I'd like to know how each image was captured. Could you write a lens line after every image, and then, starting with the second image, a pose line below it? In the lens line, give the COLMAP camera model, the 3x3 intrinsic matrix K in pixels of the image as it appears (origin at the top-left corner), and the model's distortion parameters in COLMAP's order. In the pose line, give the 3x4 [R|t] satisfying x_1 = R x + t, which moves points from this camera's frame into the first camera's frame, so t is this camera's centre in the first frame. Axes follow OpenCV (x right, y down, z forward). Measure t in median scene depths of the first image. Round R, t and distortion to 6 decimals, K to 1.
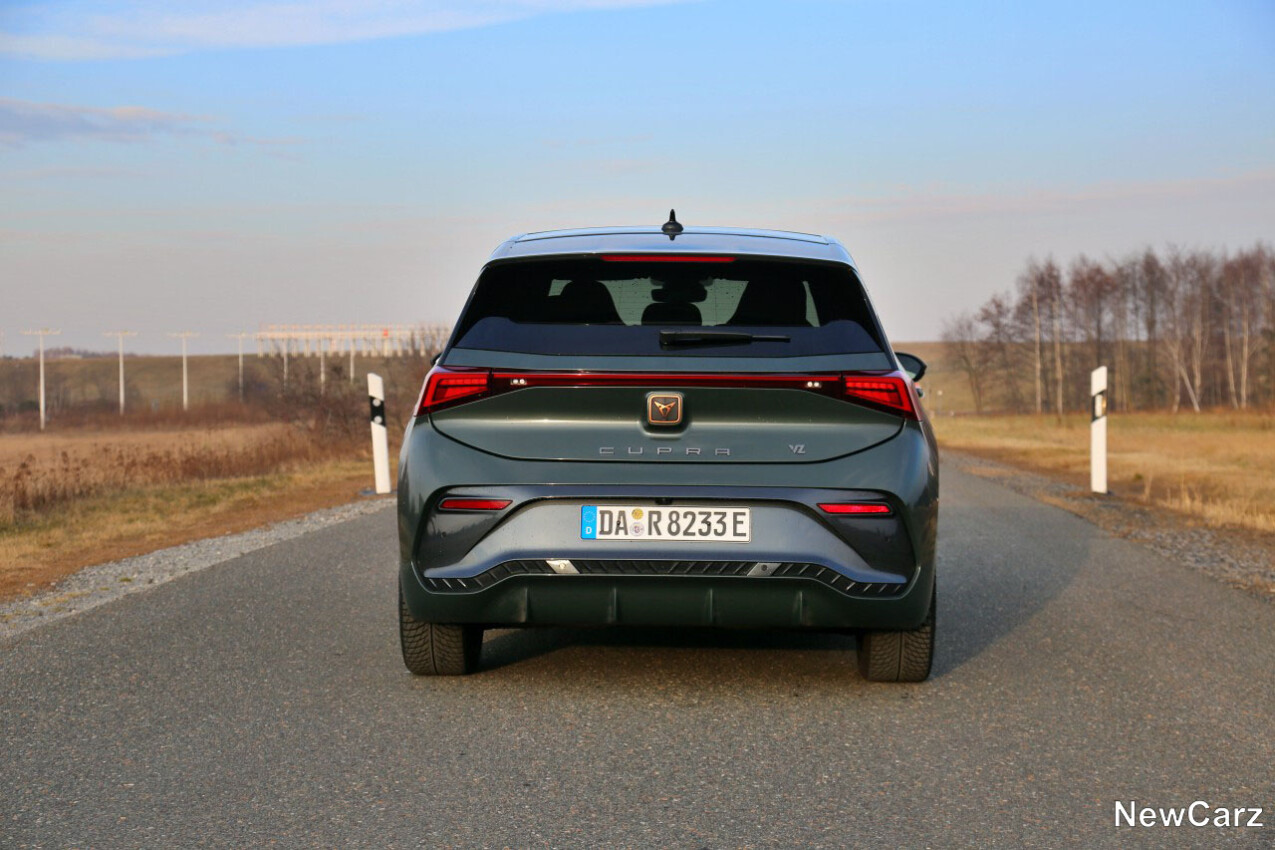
lens RADIAL K [[2422.0, 0, 639.1], [0, 2422.0, 425.3], [0, 0, 1]] dist [0.309809, 0.000000]
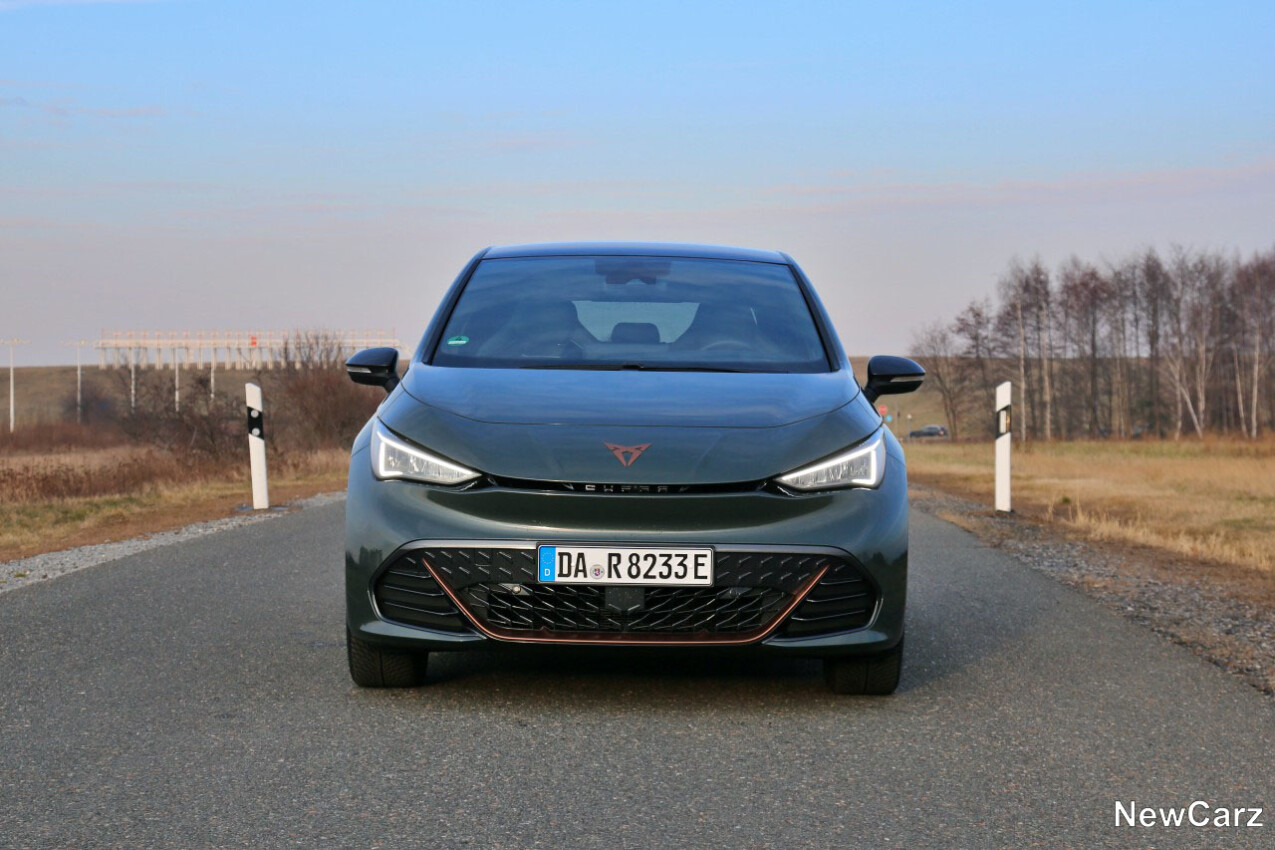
lens RADIAL K [[2278.2, 0, 632.2], [0, 2278.2, 425.3], [0, 0, 1]] dist [0.187433, 0.000000]
pose [[0.998605, 0.005167, 0.052544, -0.015054], [-0.005045, 0.999984, -0.002449, -0.007552], [-0.052556, 0.002181, 0.998616, 0.200521]]
